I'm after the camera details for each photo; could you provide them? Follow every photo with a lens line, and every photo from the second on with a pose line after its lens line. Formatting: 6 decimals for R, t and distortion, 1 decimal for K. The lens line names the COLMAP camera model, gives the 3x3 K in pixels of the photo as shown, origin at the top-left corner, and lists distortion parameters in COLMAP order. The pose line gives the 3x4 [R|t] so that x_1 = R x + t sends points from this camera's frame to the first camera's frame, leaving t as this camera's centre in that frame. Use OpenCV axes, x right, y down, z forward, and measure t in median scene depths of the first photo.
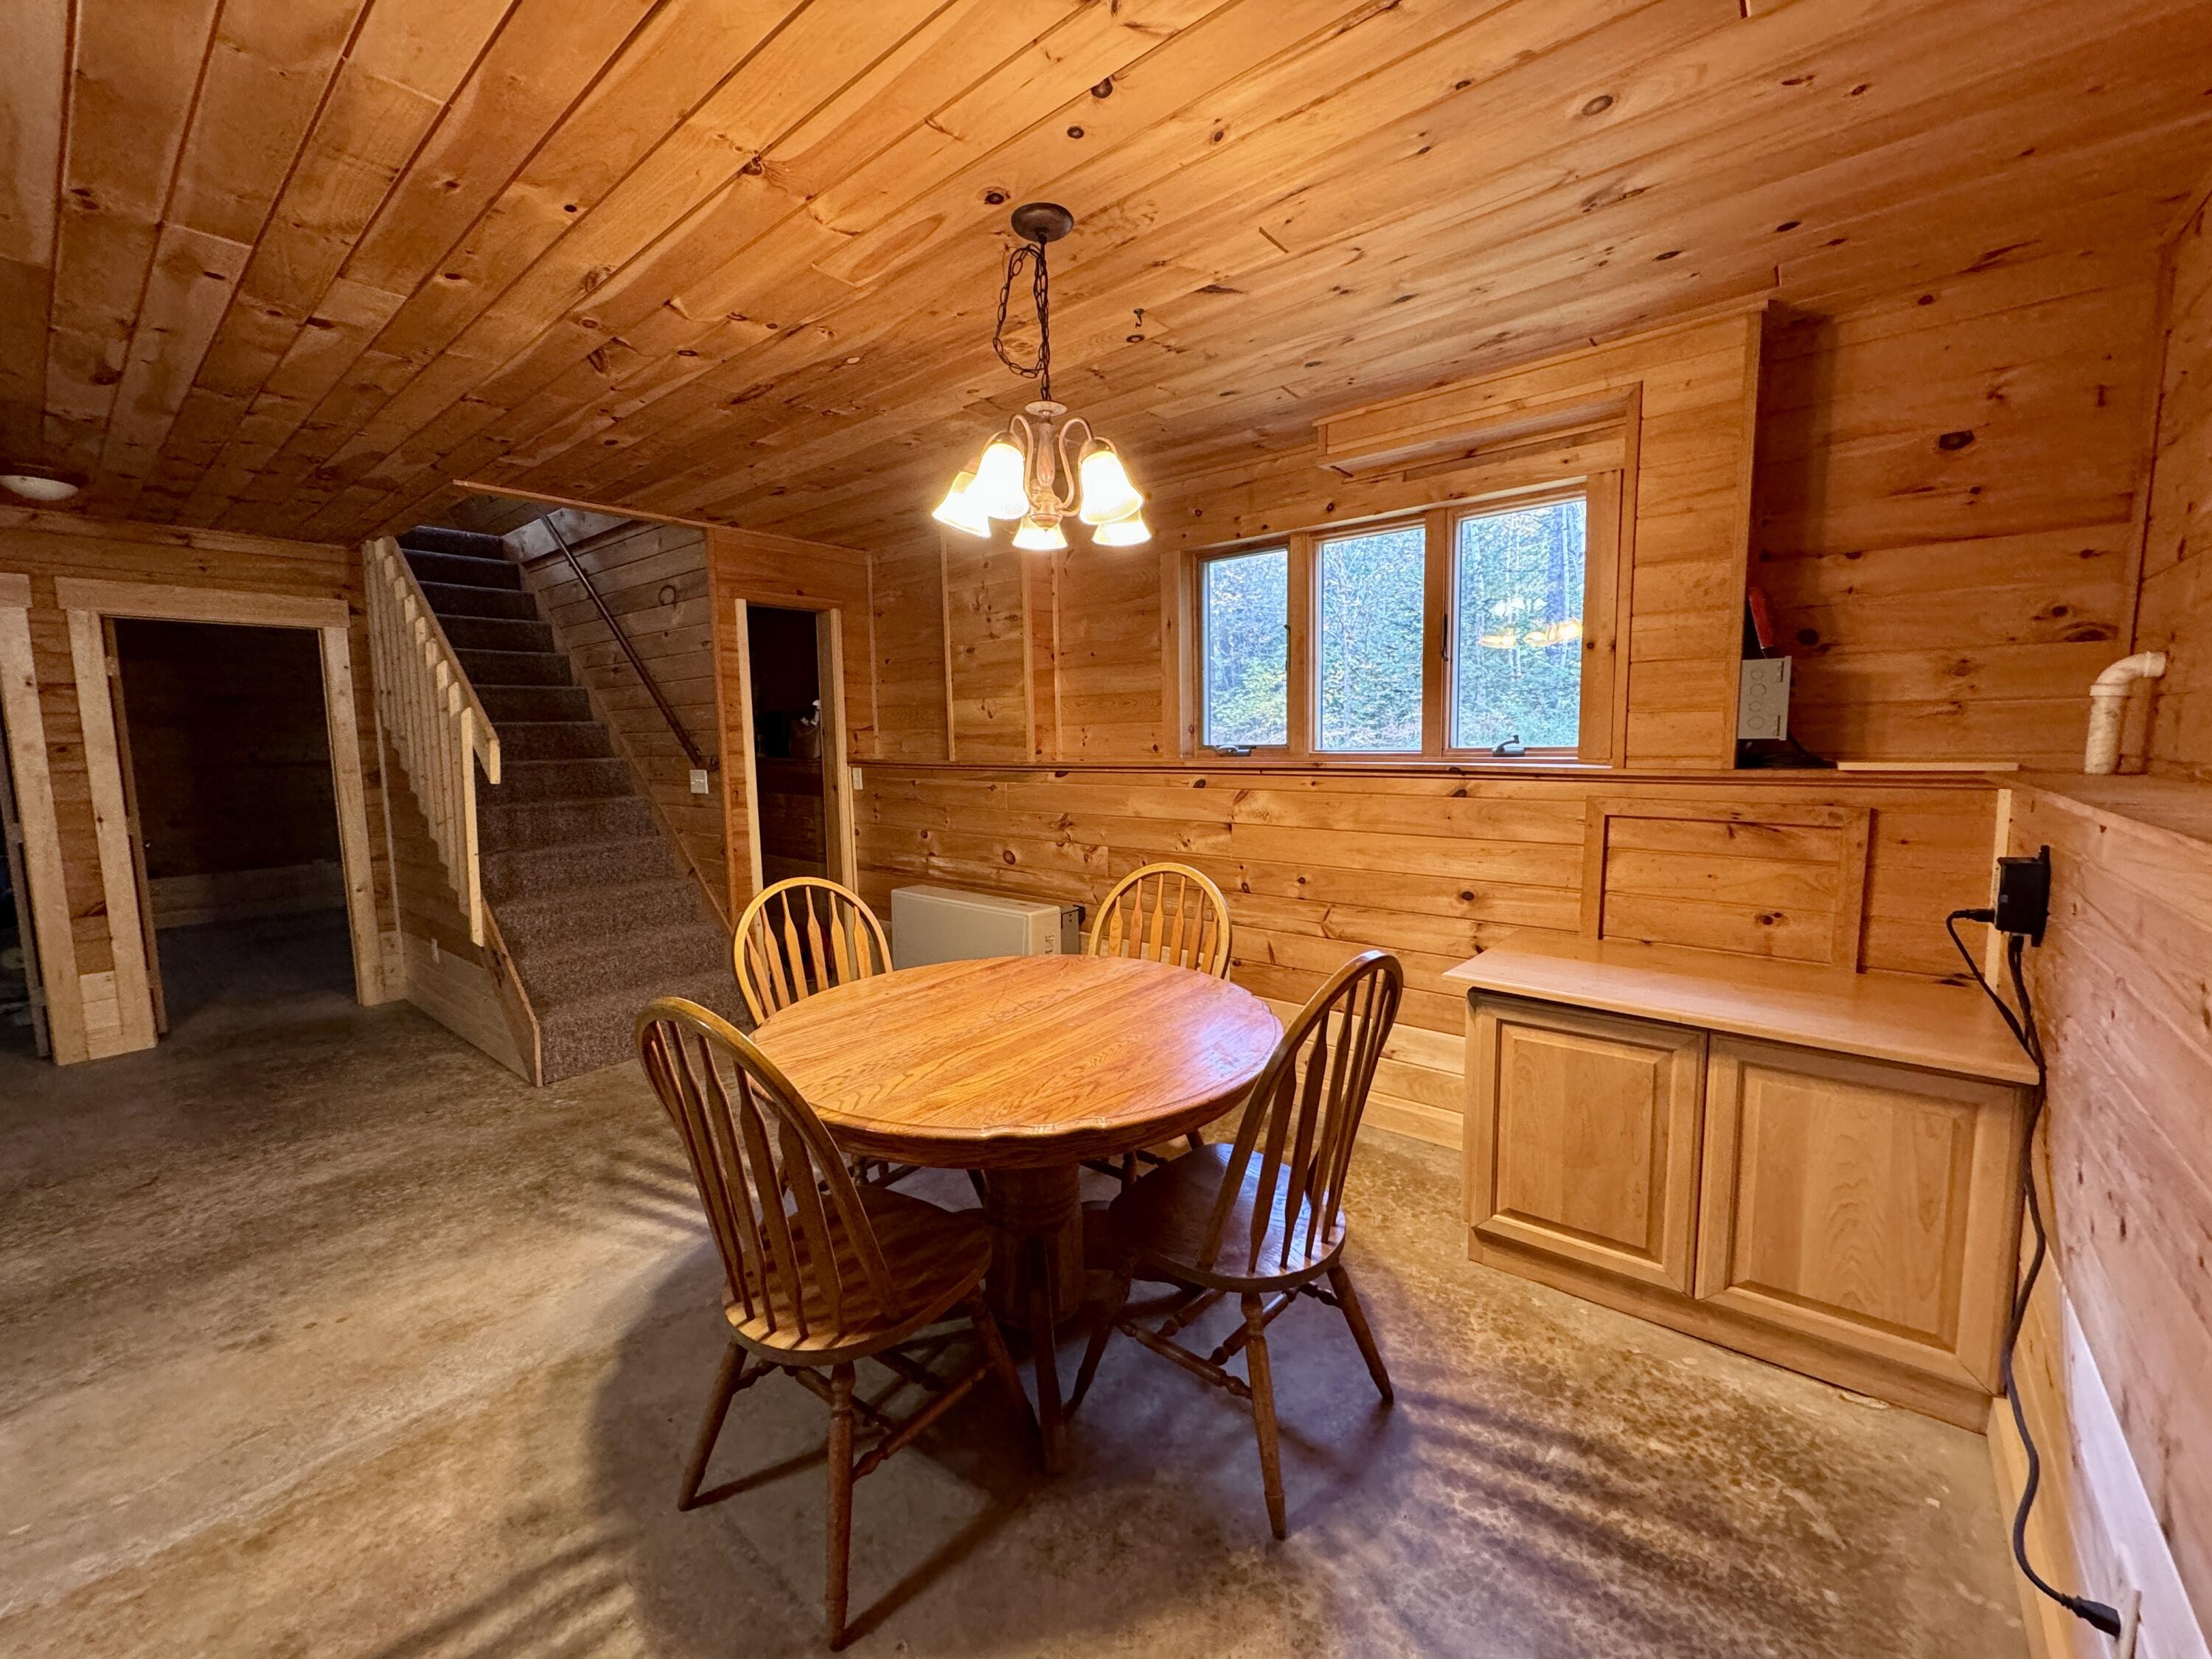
lens RADIAL K [[878.9, 0, 1108.3], [0, 878.9, 828.7], [0, 0, 1]] dist [-0.003516, 0.000525]
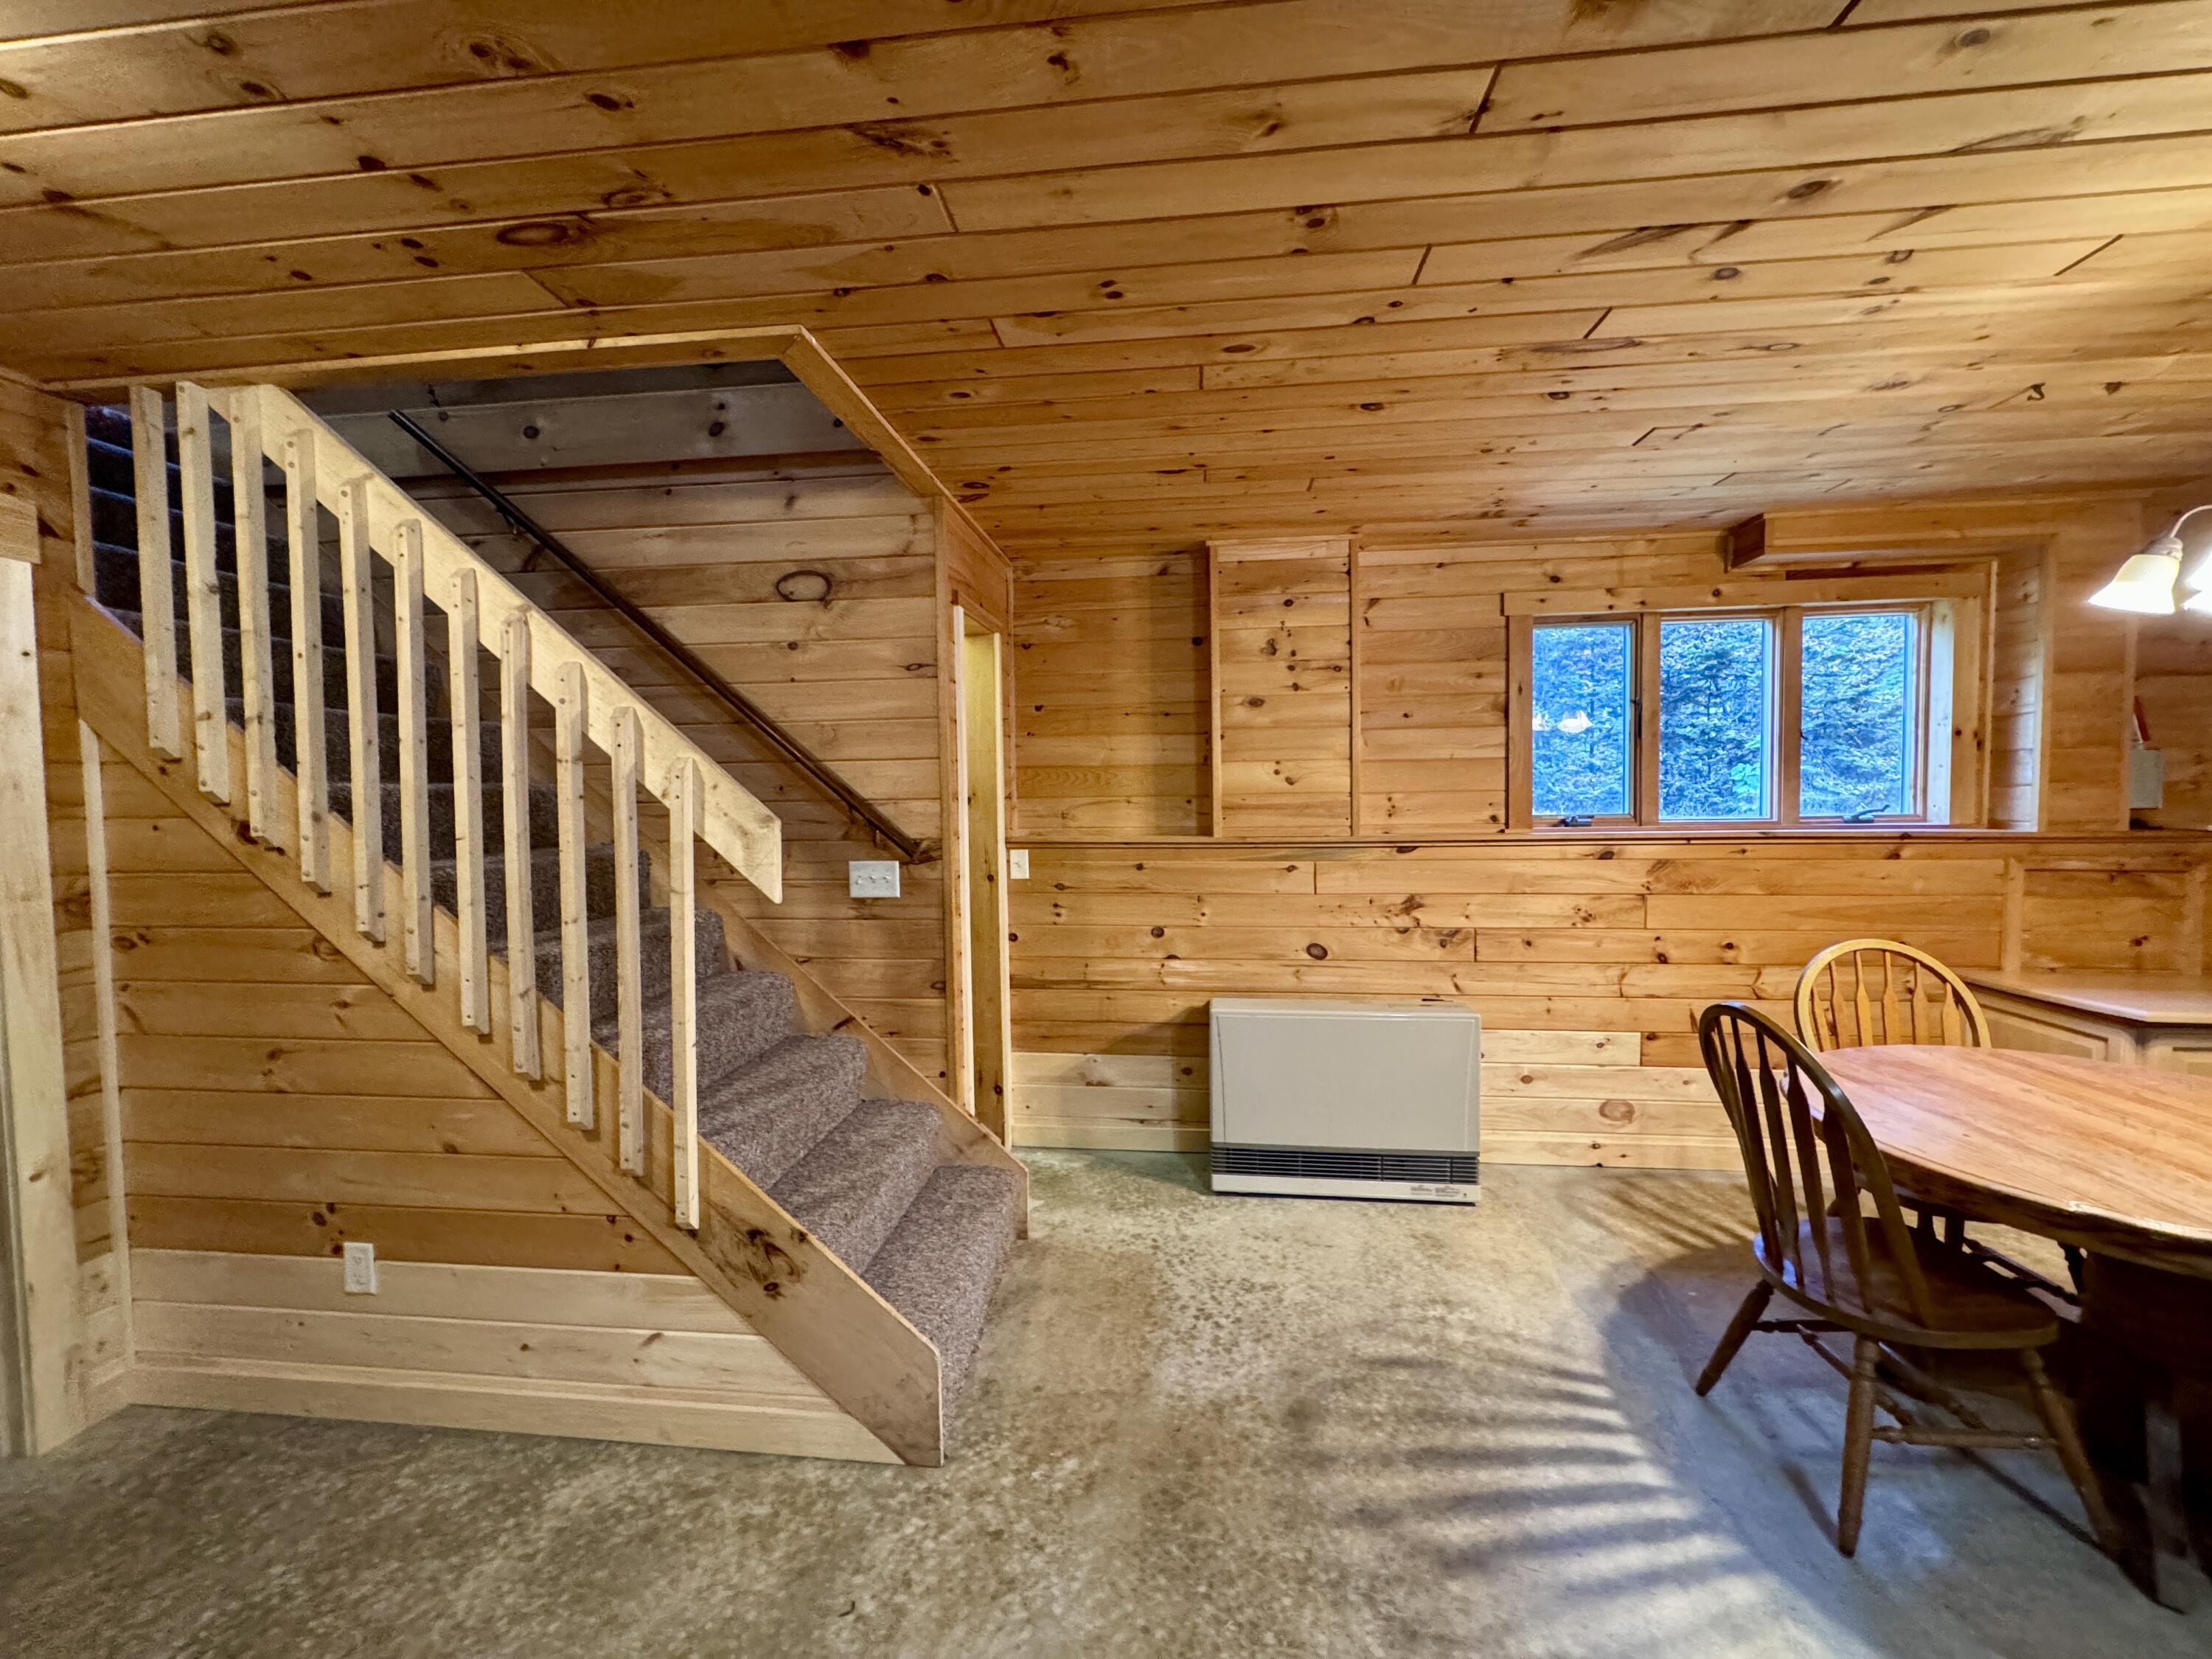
lens RADIAL K [[878.9, 0, 1105.4], [0, 878.9, 828.9], [0, 0, 1]] dist [-0.003516, 0.000525]
pose [[0.840696, -0.019590, 0.541154, -1.126557], [0.058266, 0.996816, -0.054433, -0.076341], [-0.538364, 0.077292, 0.839160, 0.622254]]
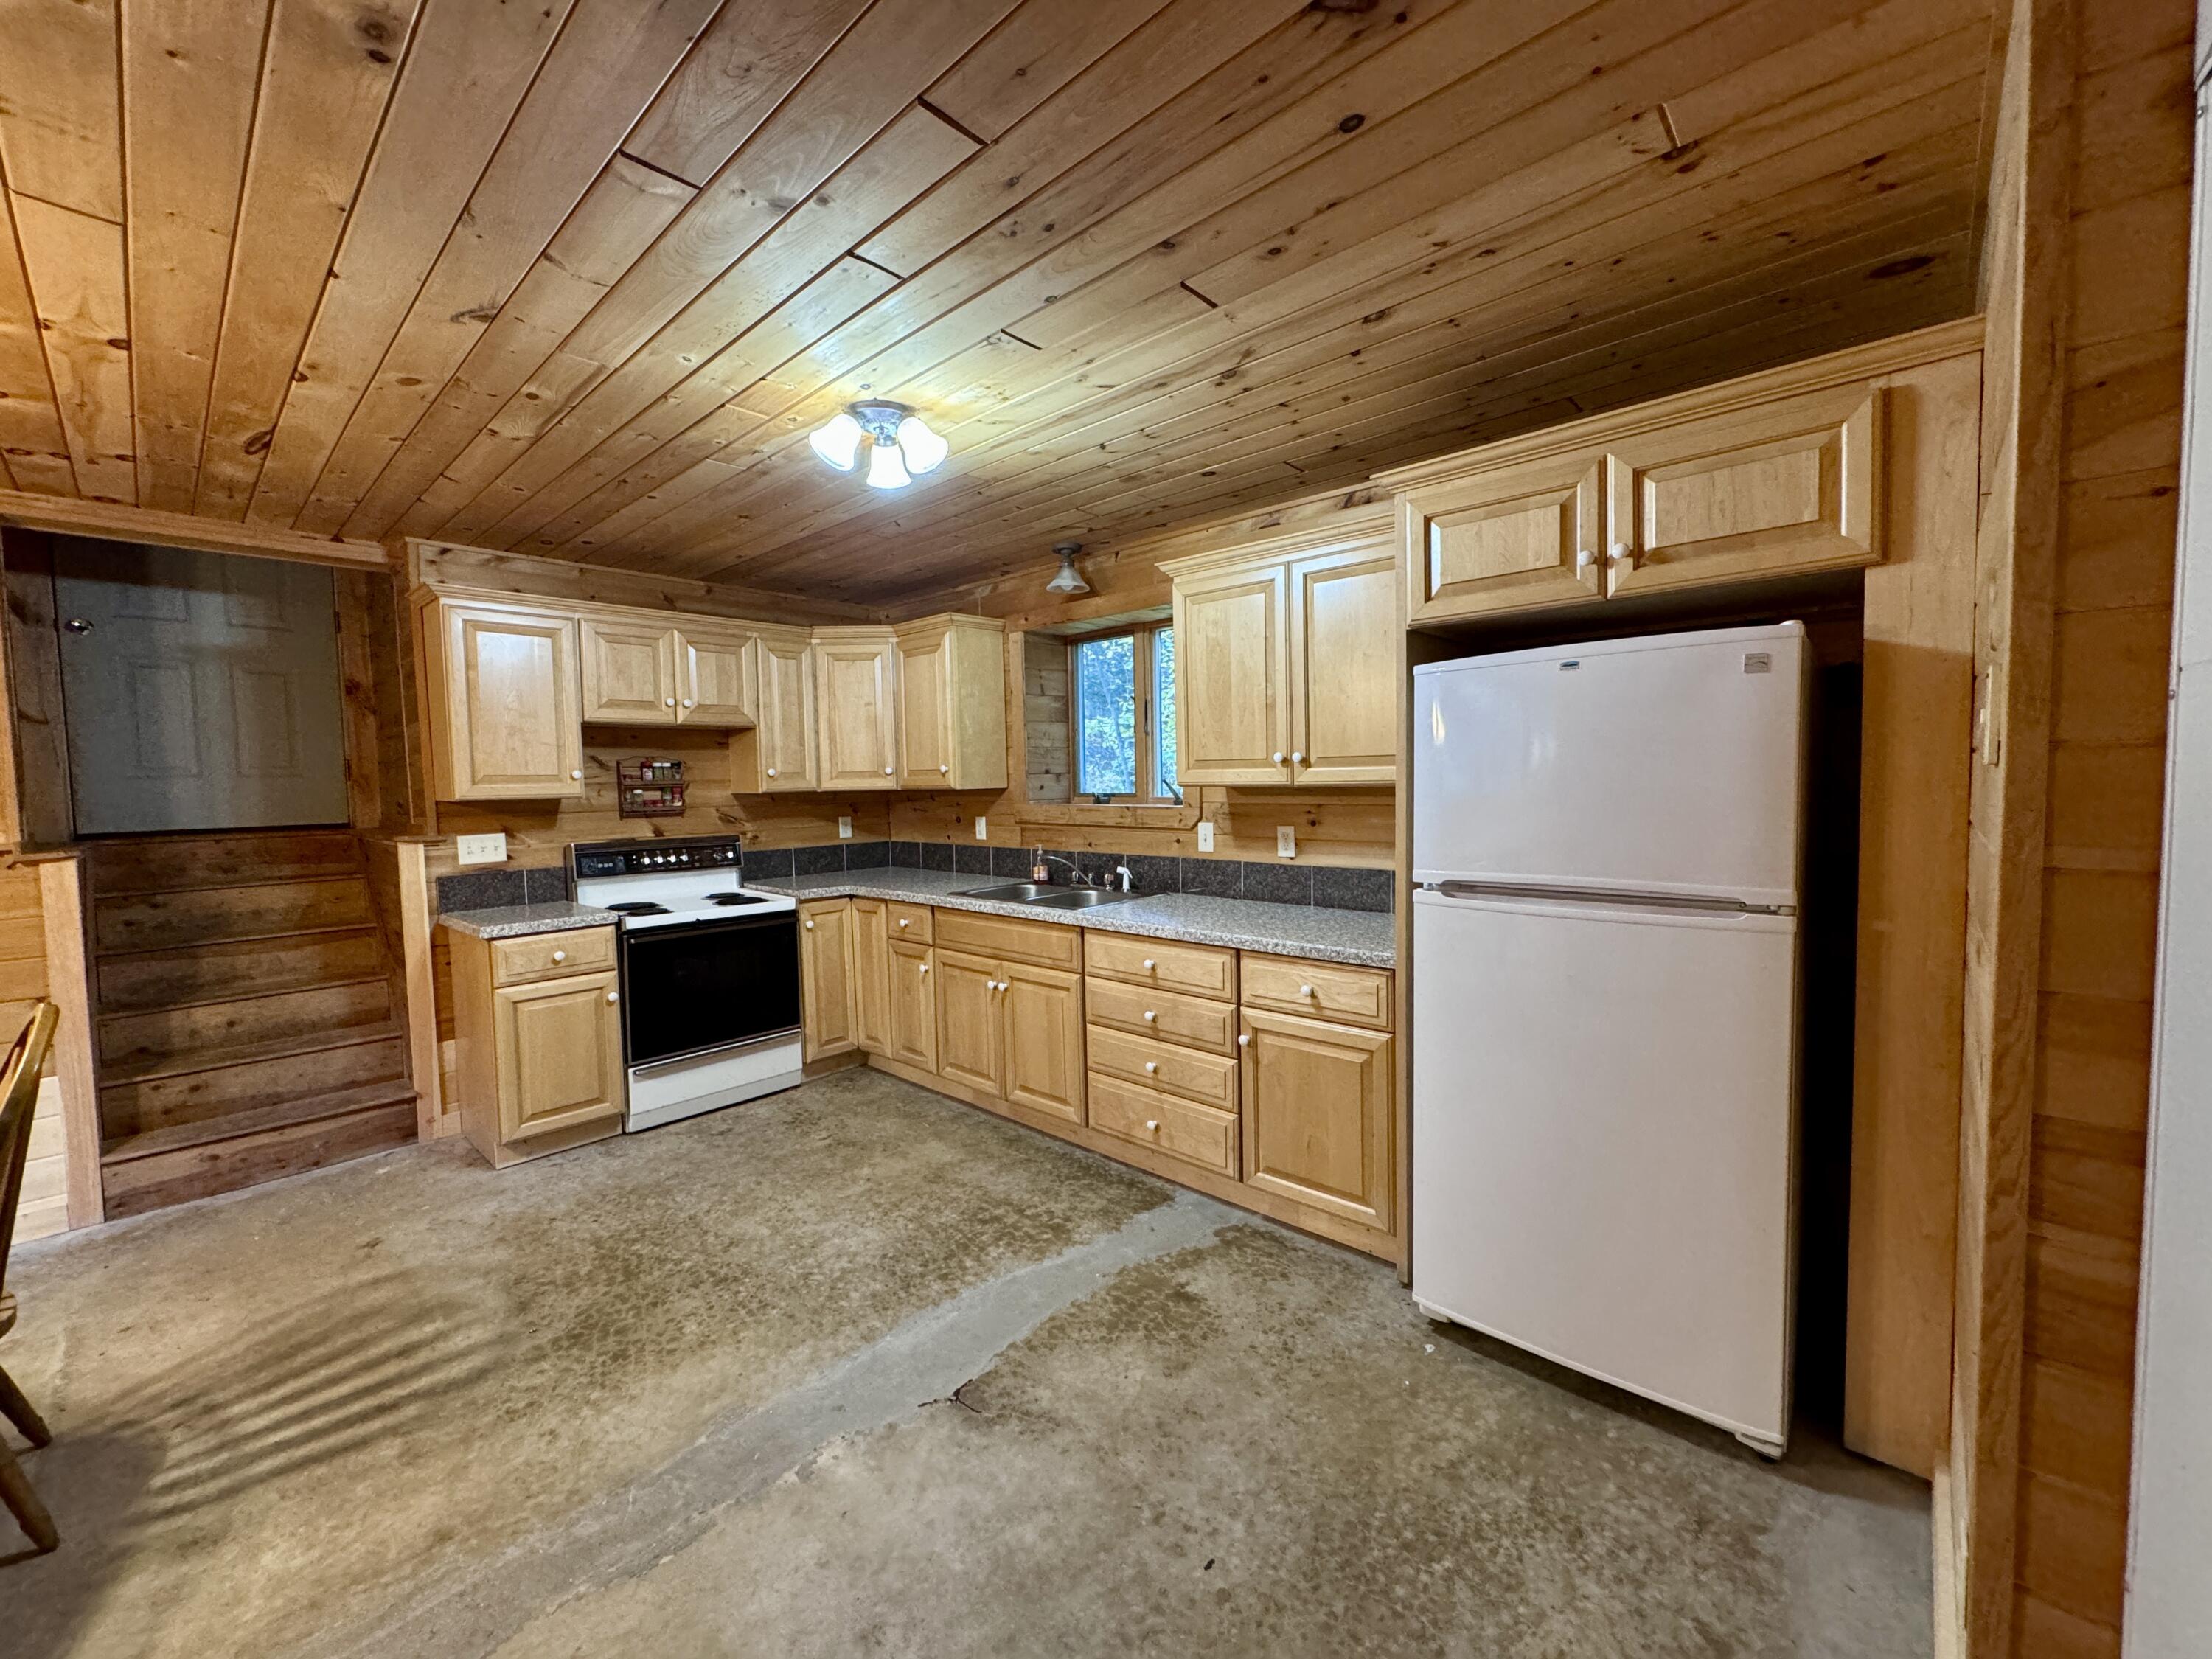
lens RADIAL K [[878.9, 0, 1111.0], [0, 878.9, 828.0], [0, 0, 1]] dist [-0.003516, 0.000525]
pose [[-0.997668, 0.033117, 0.059676, -1.093507], [0.042509, 0.985592, 0.163713, -0.109467], [-0.053395, 0.165868, -0.984701, 1.085309]]
